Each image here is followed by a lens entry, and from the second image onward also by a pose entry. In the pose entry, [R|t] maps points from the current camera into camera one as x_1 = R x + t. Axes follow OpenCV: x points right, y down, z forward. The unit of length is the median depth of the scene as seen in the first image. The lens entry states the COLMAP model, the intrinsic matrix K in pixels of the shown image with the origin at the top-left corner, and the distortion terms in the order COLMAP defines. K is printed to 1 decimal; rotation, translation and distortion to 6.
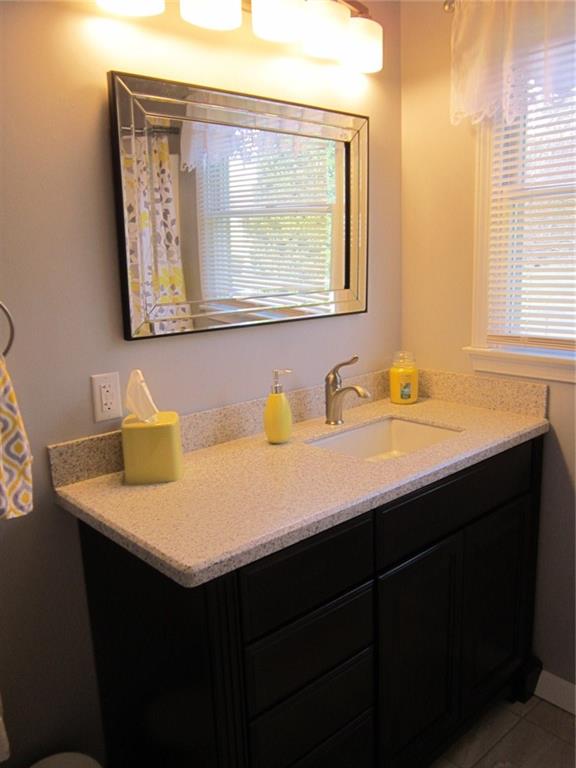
lens RADIAL K [[634.2, 0, 288.0], [0, 634.2, 384.0], [0, 0, 1]] dist [-0.011094, -0.004662]
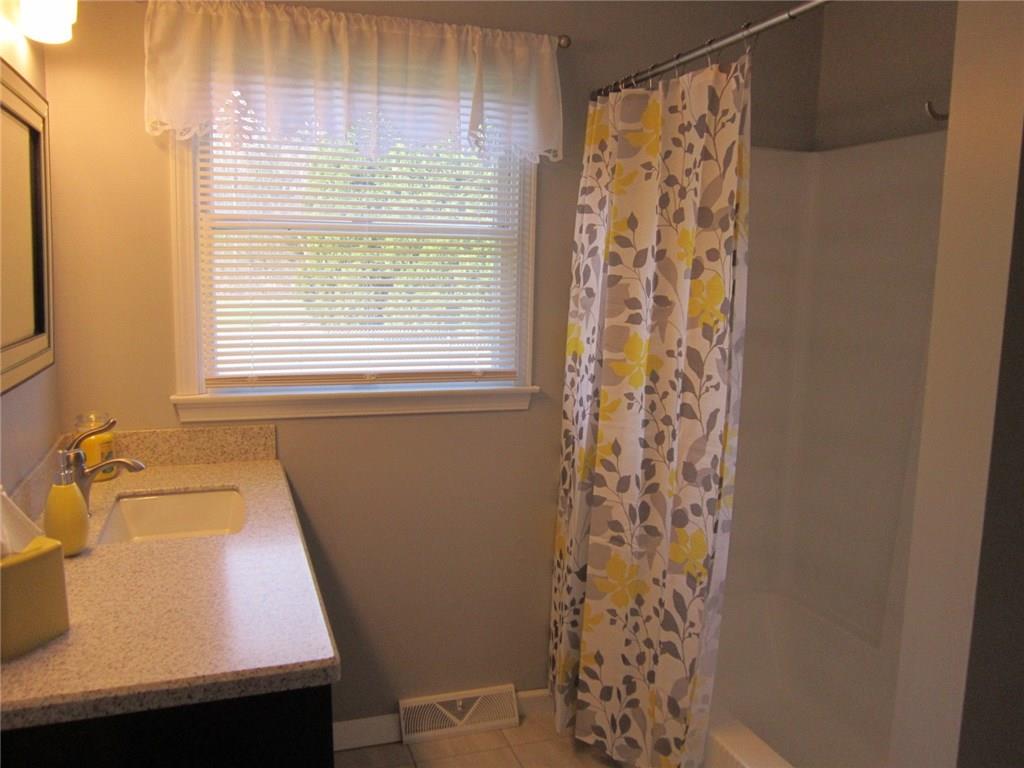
lens RADIAL K [[845.6, 0, 512.0], [0, 845.6, 384.0], [0, 0, 1]] dist [-0.011094, -0.004662]
pose [[0.399171, -0.090833, 0.912366, -0.596915], [0.155604, 0.987357, 0.030220, -0.041021], [-0.903576, 0.129905, 0.408258, 0.151241]]
